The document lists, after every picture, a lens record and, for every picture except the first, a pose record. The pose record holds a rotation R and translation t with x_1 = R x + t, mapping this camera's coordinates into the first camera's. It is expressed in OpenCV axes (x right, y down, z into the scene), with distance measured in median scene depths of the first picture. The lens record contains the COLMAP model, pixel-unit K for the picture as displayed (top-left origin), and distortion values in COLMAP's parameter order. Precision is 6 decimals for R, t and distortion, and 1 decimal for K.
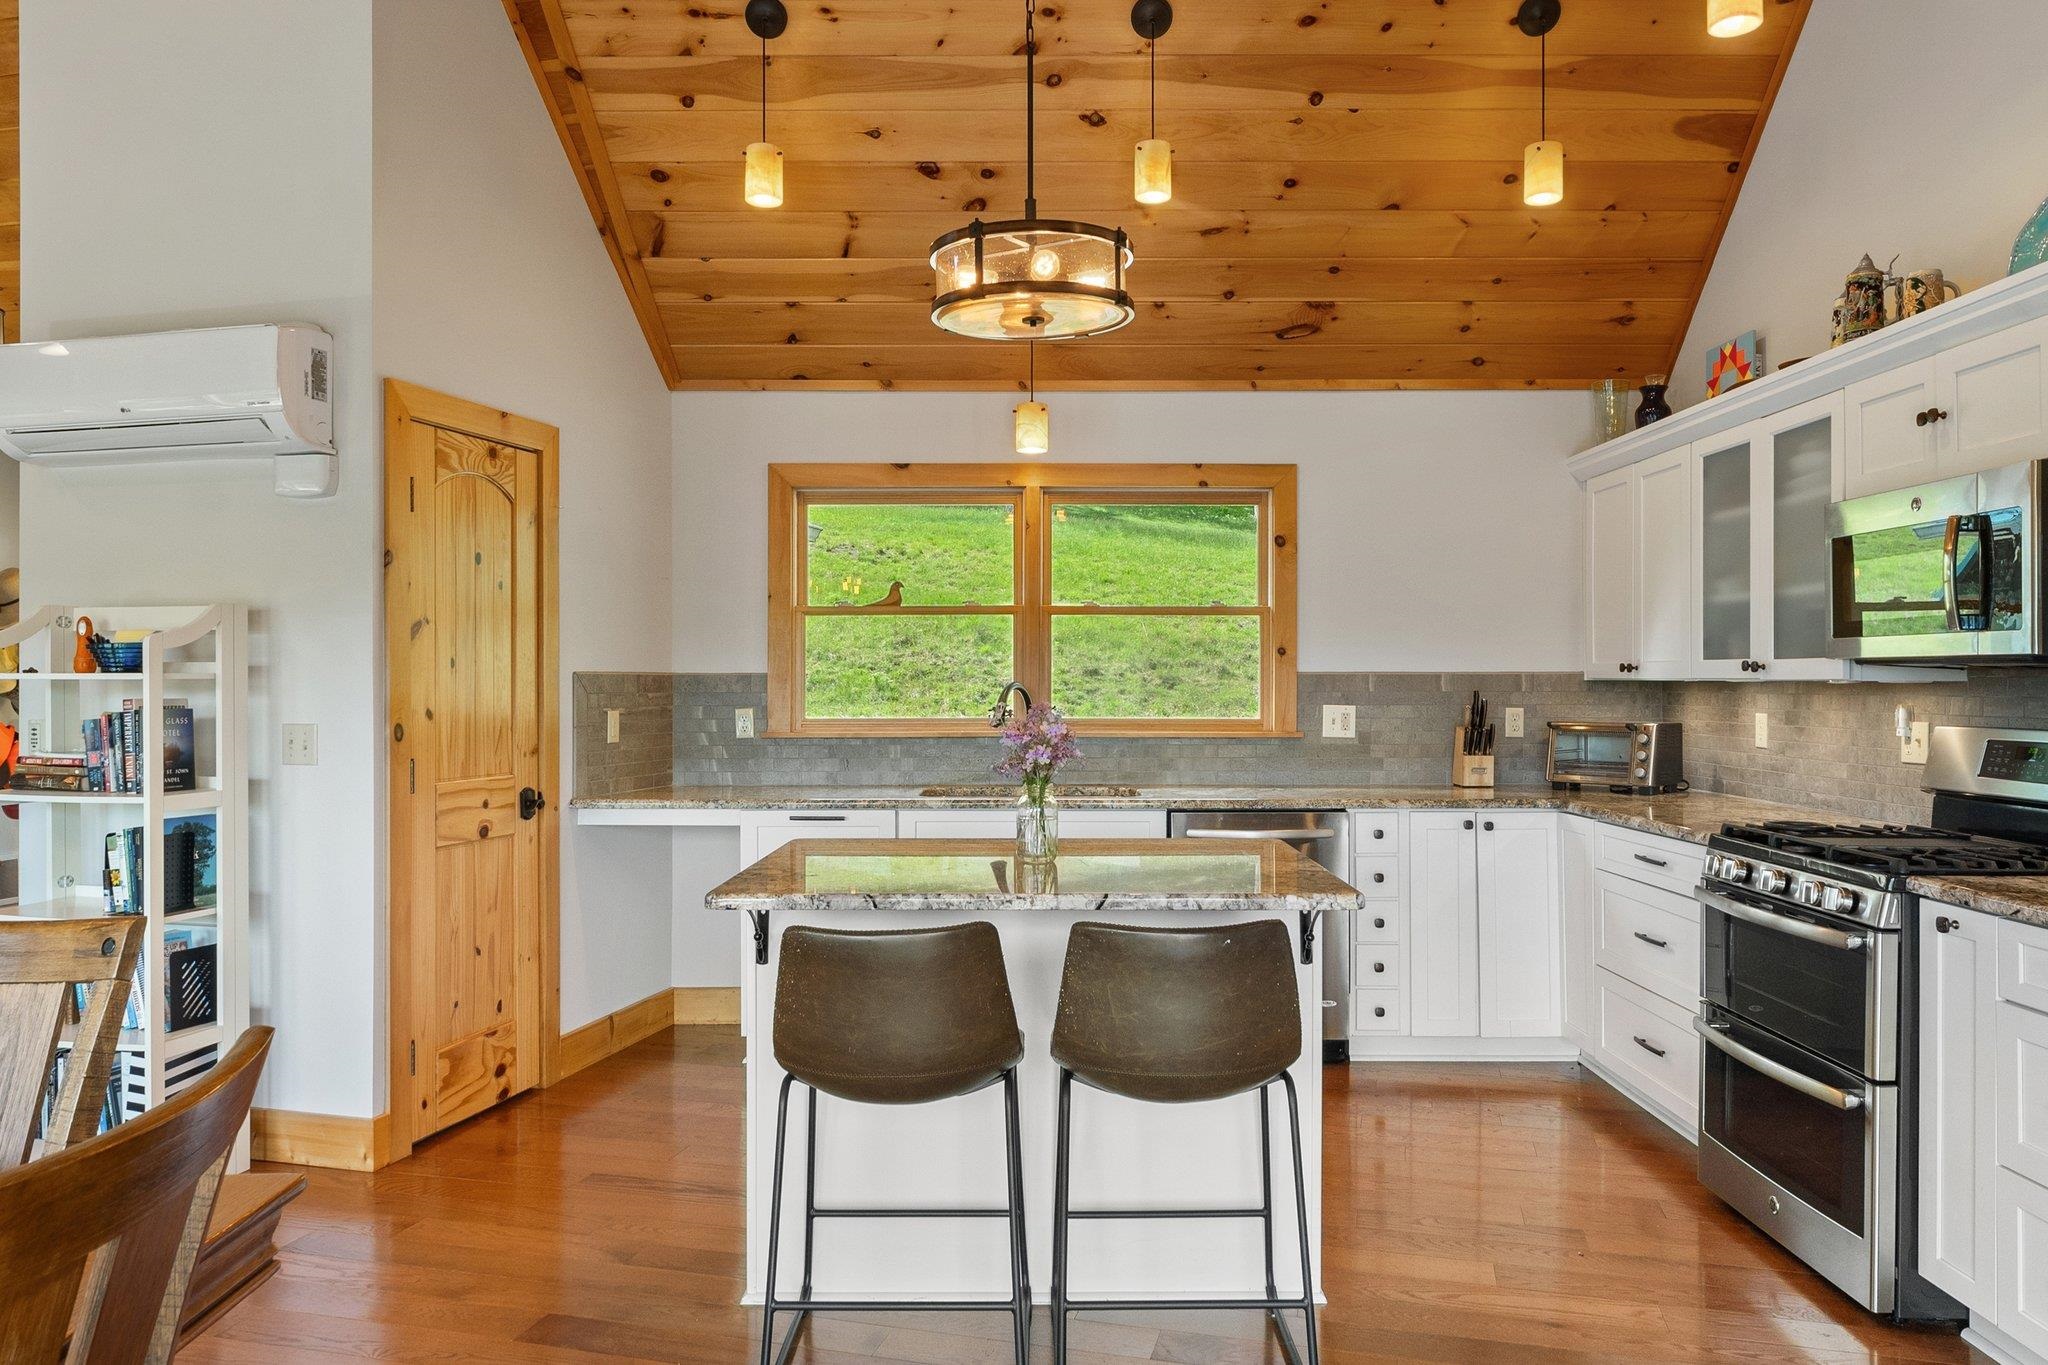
lens RADIAL K [[1386.0, 0, 1041.3], [0, 1386.0, 679.1], [0, 0, 1]] dist [-0.000618, 0.005312]
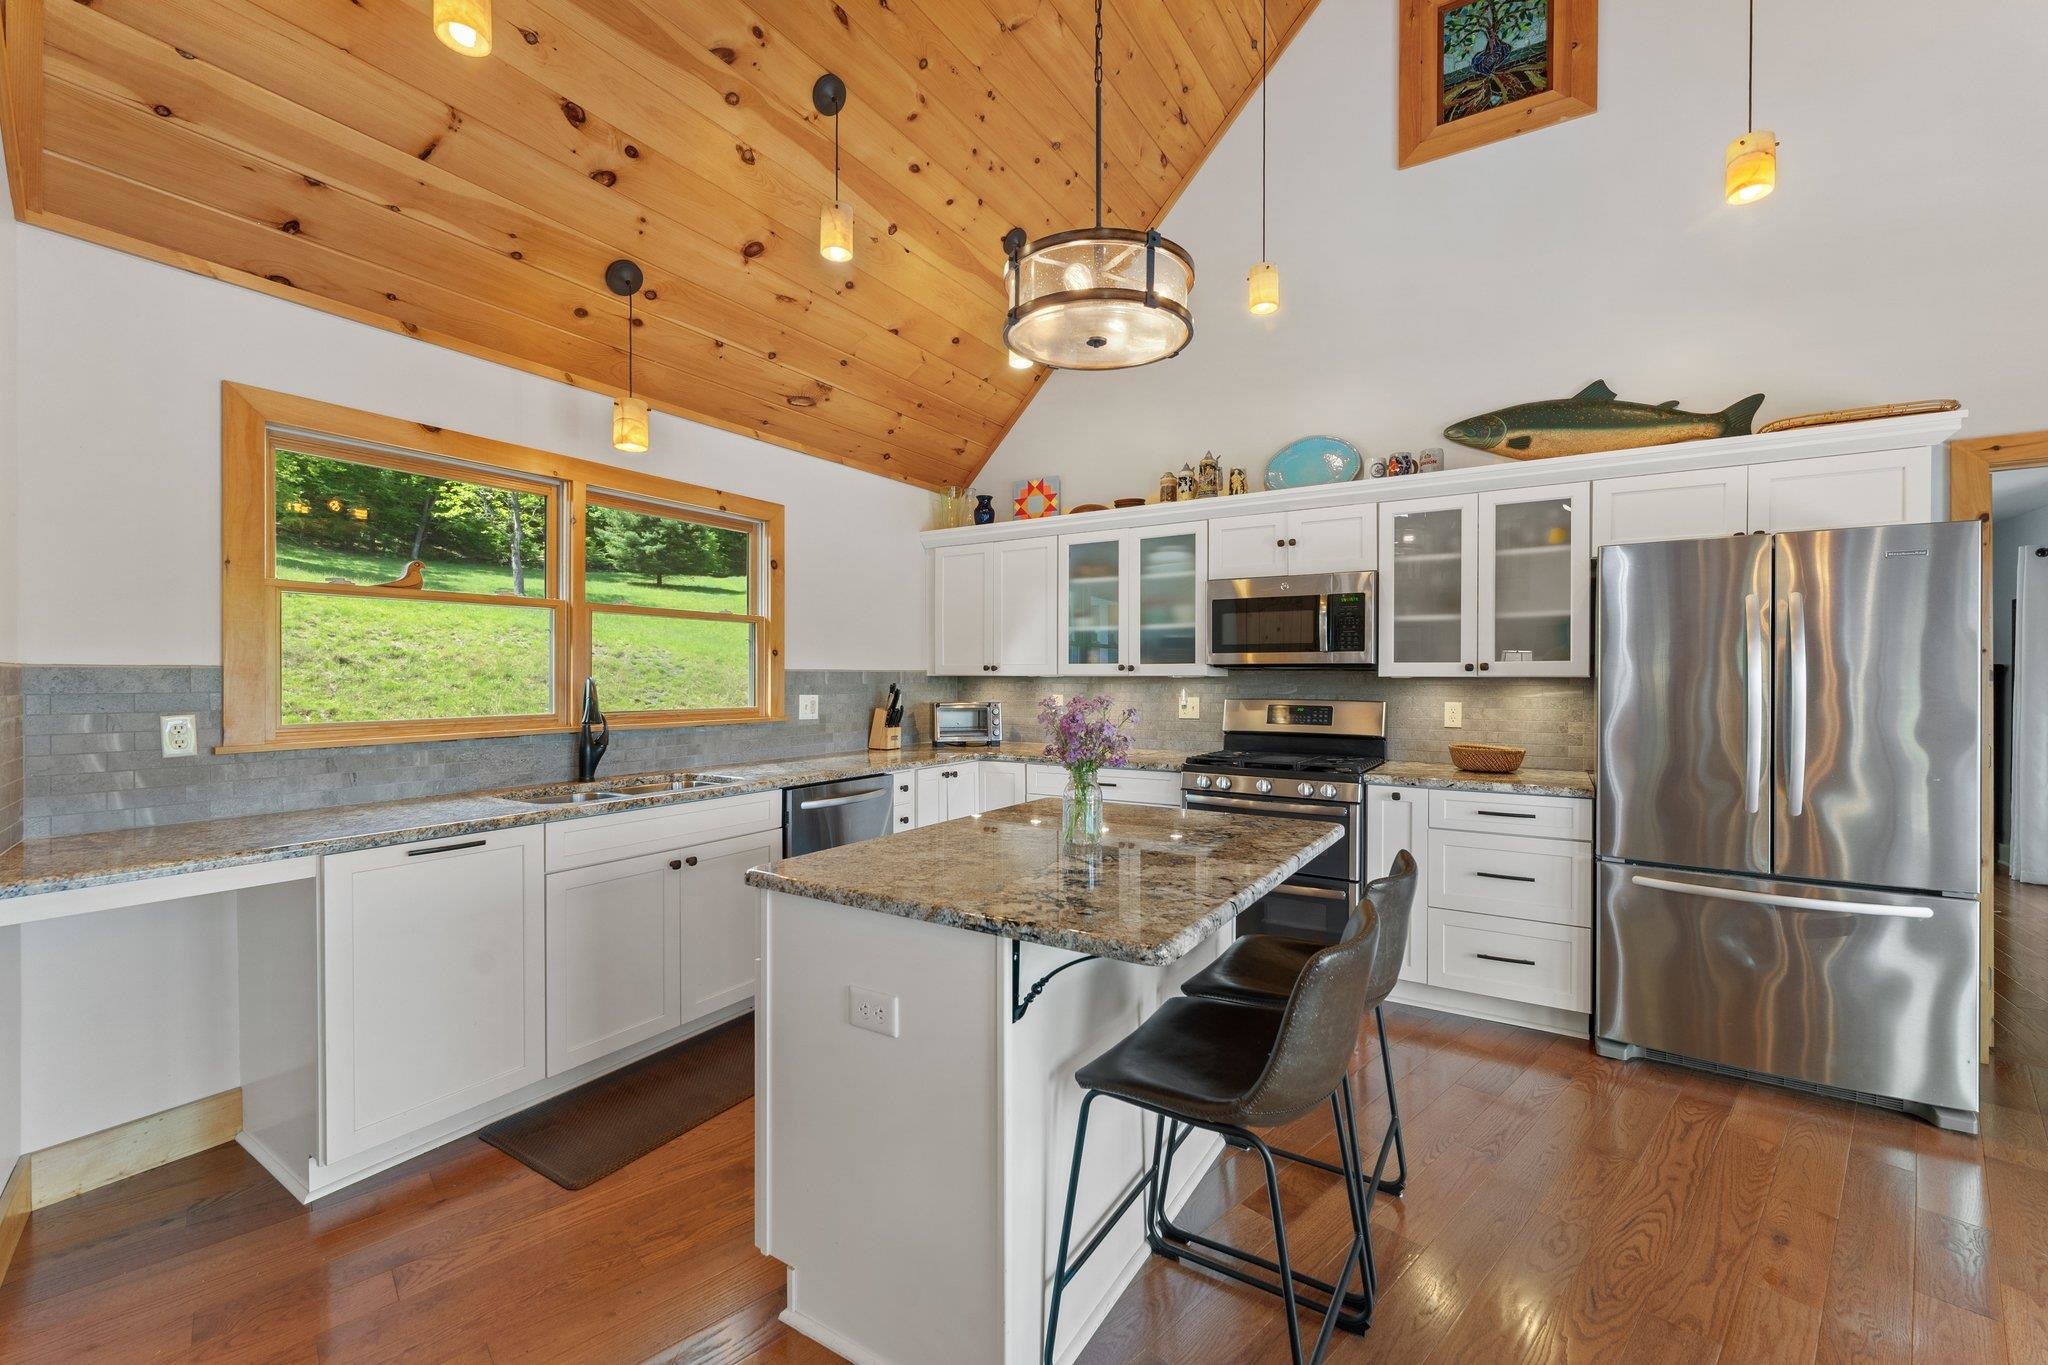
lens RADIAL K [[839.6, 0, 1021.0], [0, 839.6, 674.9], [0, 0, 1]] dist [0.003116, -0.000348]
pose [[0.546047, 0.002267, 0.837752, -0.369001], [0.000150, 0.999996, -0.002804, 0.002232], [-0.837755, 0.001656, 0.546044, 0.437115]]
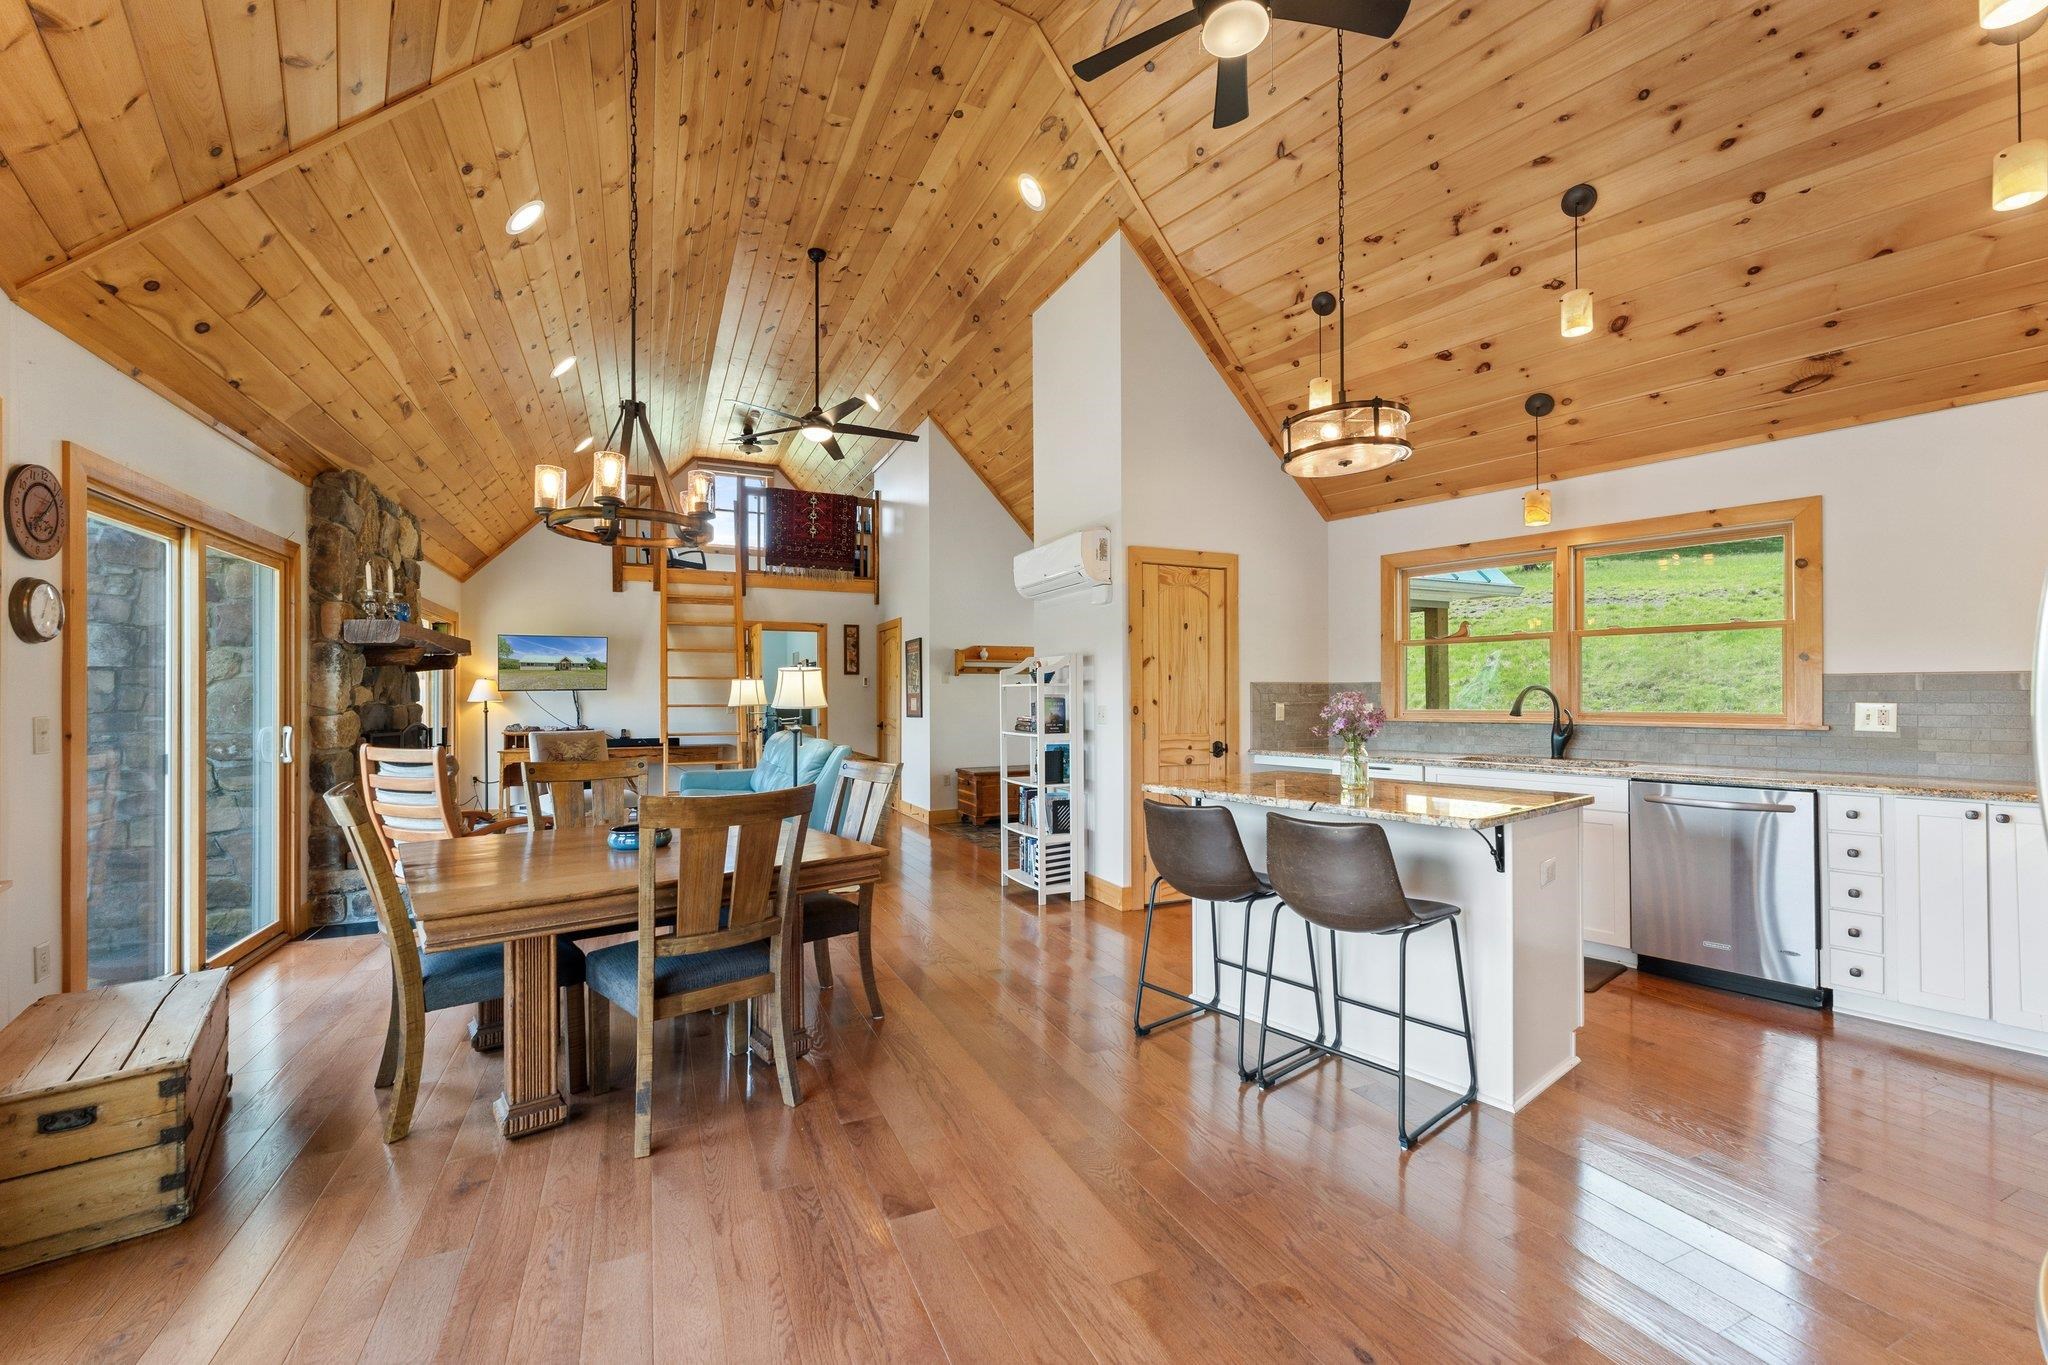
lens RADIAL K [[839.6, 0, 1020.1], [0, 839.6, 690.0], [0, 0, 1]] dist [0.003116, -0.000348]
pose [[0.626227, -0.008115, -0.779599, 0.340579], [0.002232, 0.999960, -0.008615, 0.013952], [0.779638, 0.003654, 0.626220, 0.038586]]
